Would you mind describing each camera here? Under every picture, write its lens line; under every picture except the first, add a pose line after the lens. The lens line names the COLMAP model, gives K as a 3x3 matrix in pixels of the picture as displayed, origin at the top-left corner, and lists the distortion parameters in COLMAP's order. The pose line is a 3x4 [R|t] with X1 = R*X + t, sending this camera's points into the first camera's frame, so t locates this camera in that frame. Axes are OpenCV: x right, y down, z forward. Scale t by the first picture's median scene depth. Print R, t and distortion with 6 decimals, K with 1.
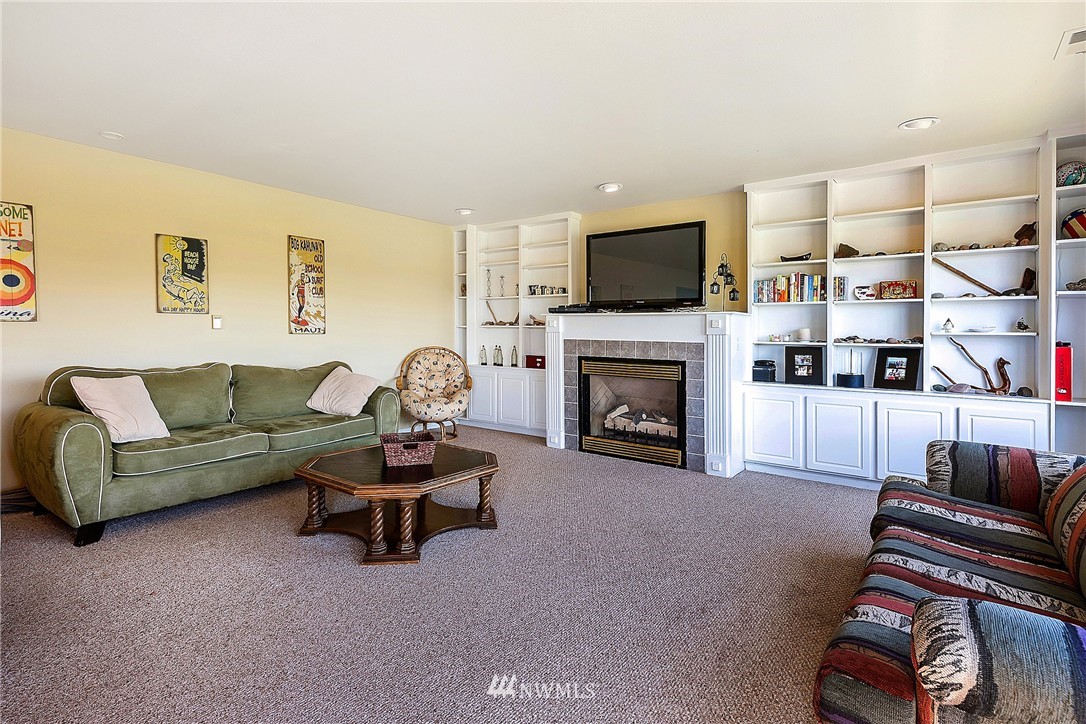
lens RADIAL K [[537.8, 0, 541.0], [0, 537.8, 359.1], [0, 0, 1]] dist [0.024099, -0.005064]
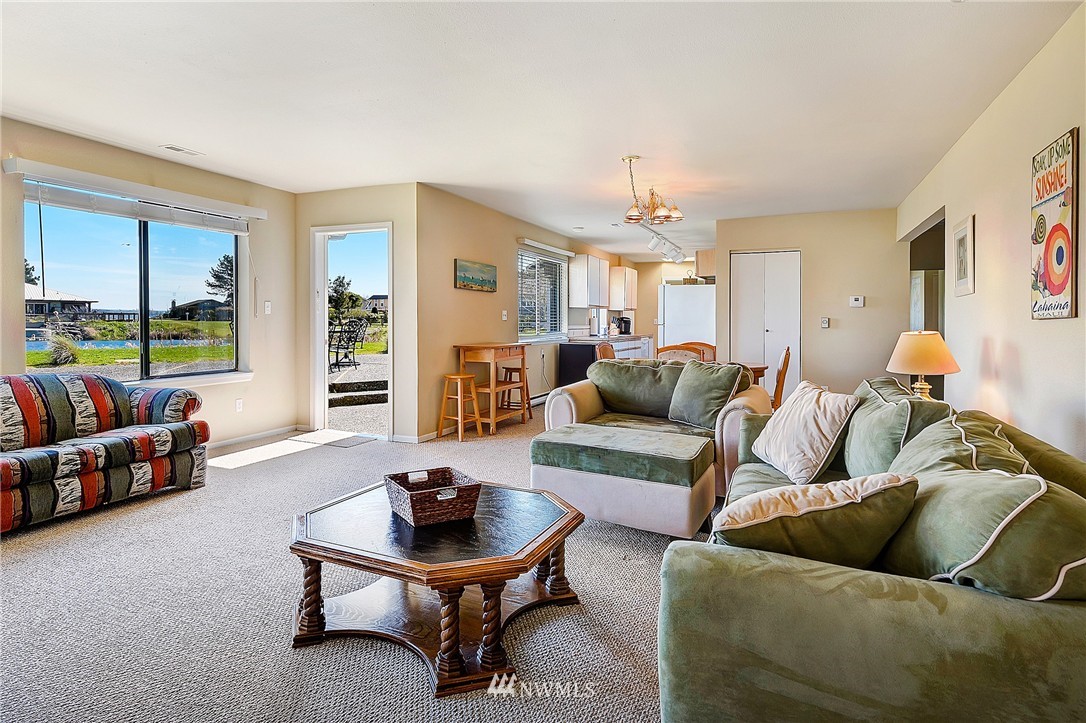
lens RADIAL K [[605.2, 0, 496.7], [0, 605.2, 329.9], [0, 0, 1]] dist [0.033711, -0.002867]
pose [[-0.980227, -0.020091, -0.196852, -0.139248], [-0.034479, 0.996955, 0.069937, -0.067492], [0.194848, 0.075341, -0.977936, 1.282820]]
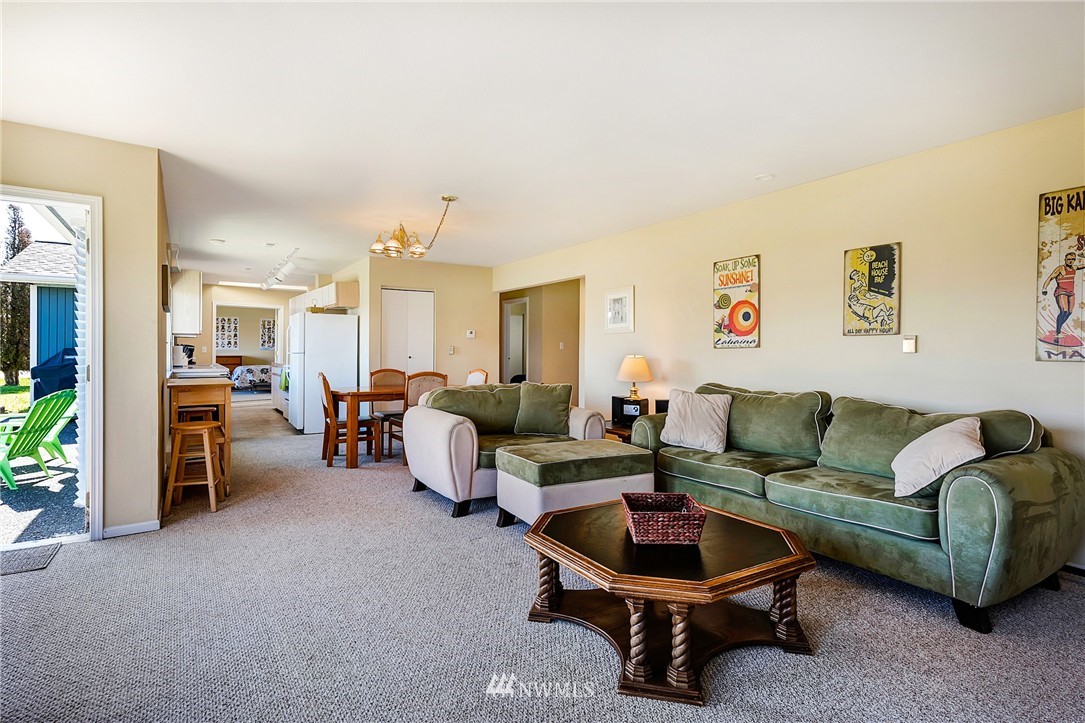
lens RADIAL K [[551.8, 0, 536.8], [0, 551.8, 359.2], [0, 0, 1]] dist [0.035094, -0.000021]
pose [[-0.345402, -0.001425, -0.938454, 0.346765], [-0.062455, 0.997817, 0.021472, -0.031964], [0.936374, 0.066028, -0.344736, 0.800133]]
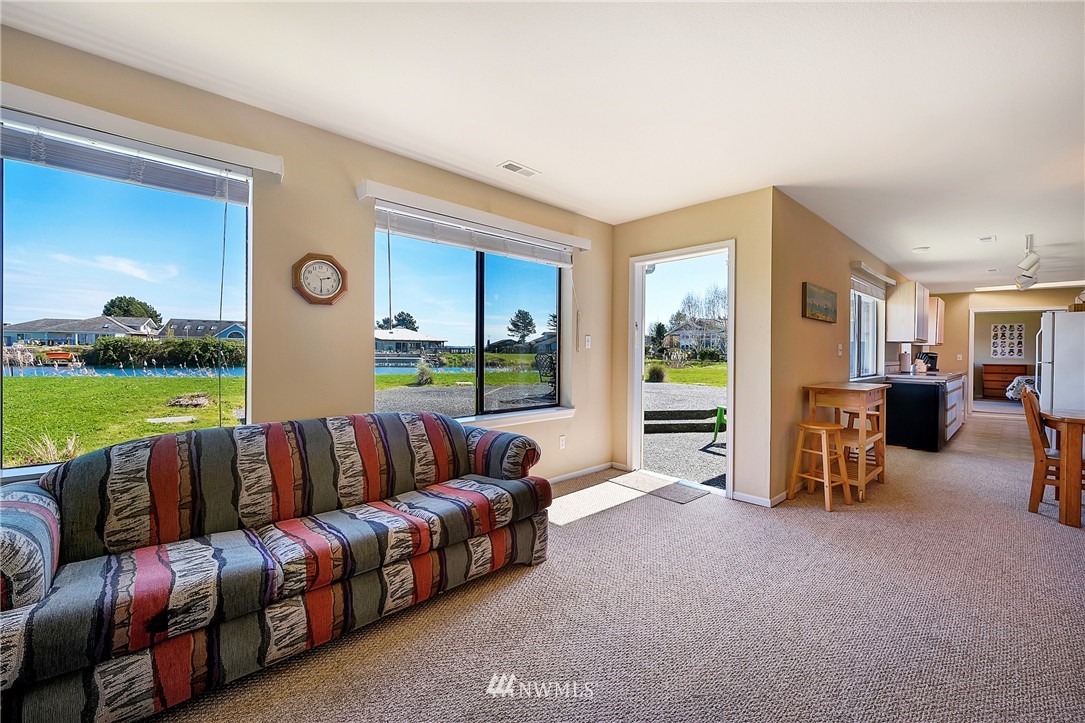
lens RADIAL K [[434.2, 0, 541.0], [0, 434.2, 356.7], [0, 0, 1]] dist [0.000041, -0.000117]
pose [[-0.985687, -0.029596, 0.165966, 0.037815], [-0.018004, 0.997320, 0.070915, -0.037229], [-0.167620, 0.066911, -0.983578, 0.801997]]
